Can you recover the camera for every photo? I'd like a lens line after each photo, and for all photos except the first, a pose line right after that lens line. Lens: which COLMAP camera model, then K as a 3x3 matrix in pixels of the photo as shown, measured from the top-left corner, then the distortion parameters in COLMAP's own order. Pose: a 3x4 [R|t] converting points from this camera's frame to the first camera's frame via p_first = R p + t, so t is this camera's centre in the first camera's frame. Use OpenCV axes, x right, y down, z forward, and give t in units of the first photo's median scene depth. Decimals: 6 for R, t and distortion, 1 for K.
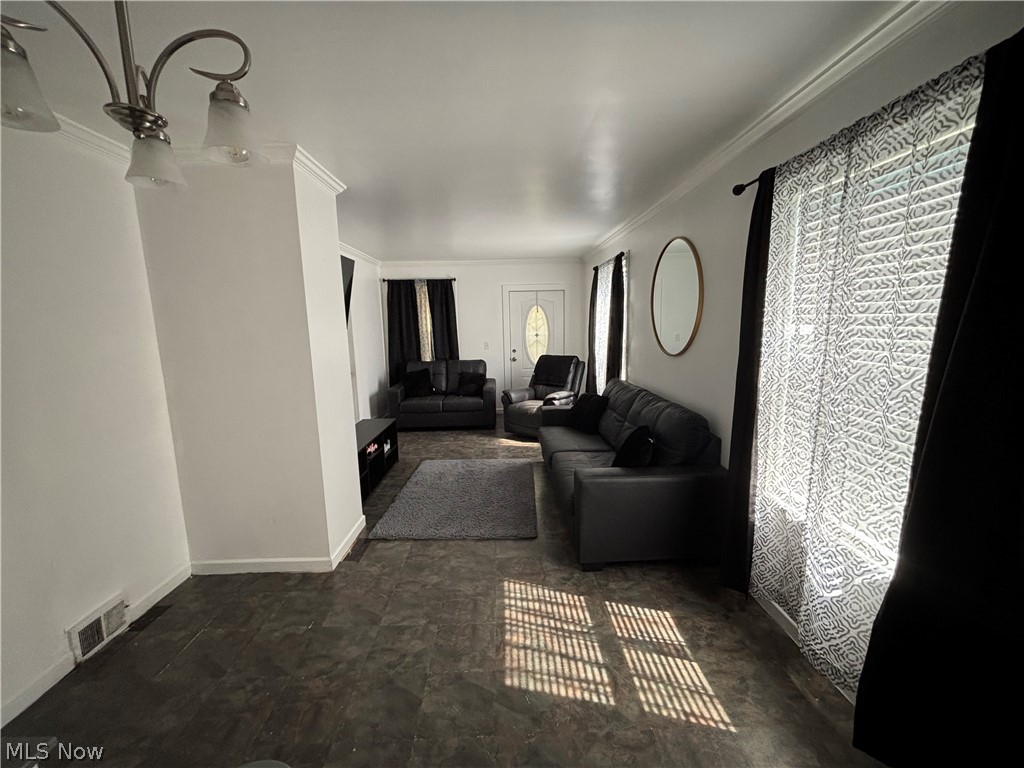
lens RADIAL K [[410.9, 0, 506.1], [0, 410.9, 384.3], [0, 0, 1]] dist [-0.002641, -0.000232]
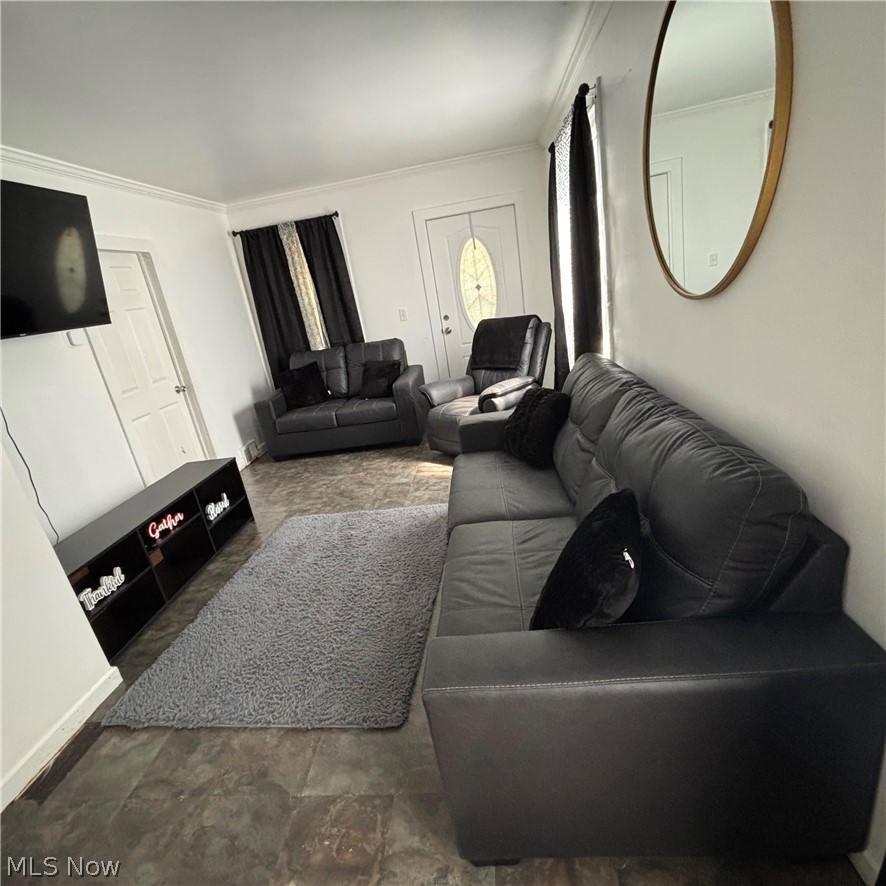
lens RADIAL K [[474.8, 0, 441.4], [0, 474.8, 441.2], [0, 0, 1]] dist [-0.005224, -0.002833]
pose [[0.985885, -0.089684, -0.141381, 0.127662], [0.113575, 0.978673, 0.171175, -0.025083], [0.123014, -0.184816, 0.975044, 0.295515]]
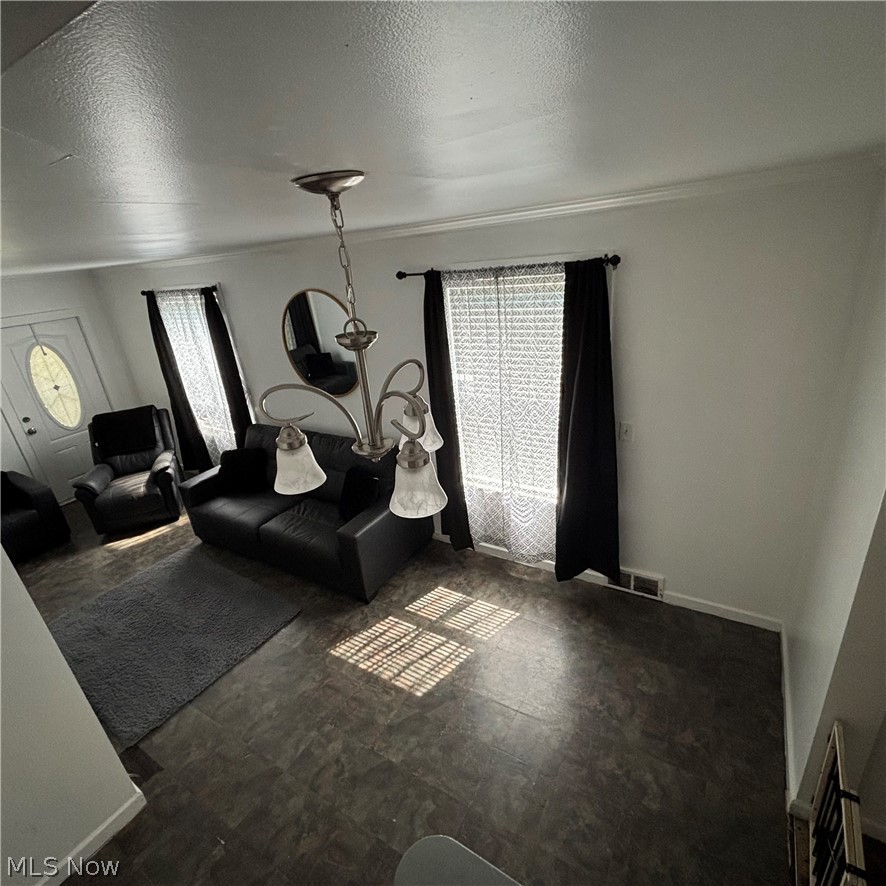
lens RADIAL K [[474.8, 0, 443.4], [0, 474.8, 445.3], [0, 0, 1]] dist [-0.005224, -0.002833]
pose [[0.529796, -0.354706, 0.770389, -0.285074], [0.208868, 0.934935, 0.286829, -0.153529], [-0.822004, 0.008948, 0.569412, 0.019178]]
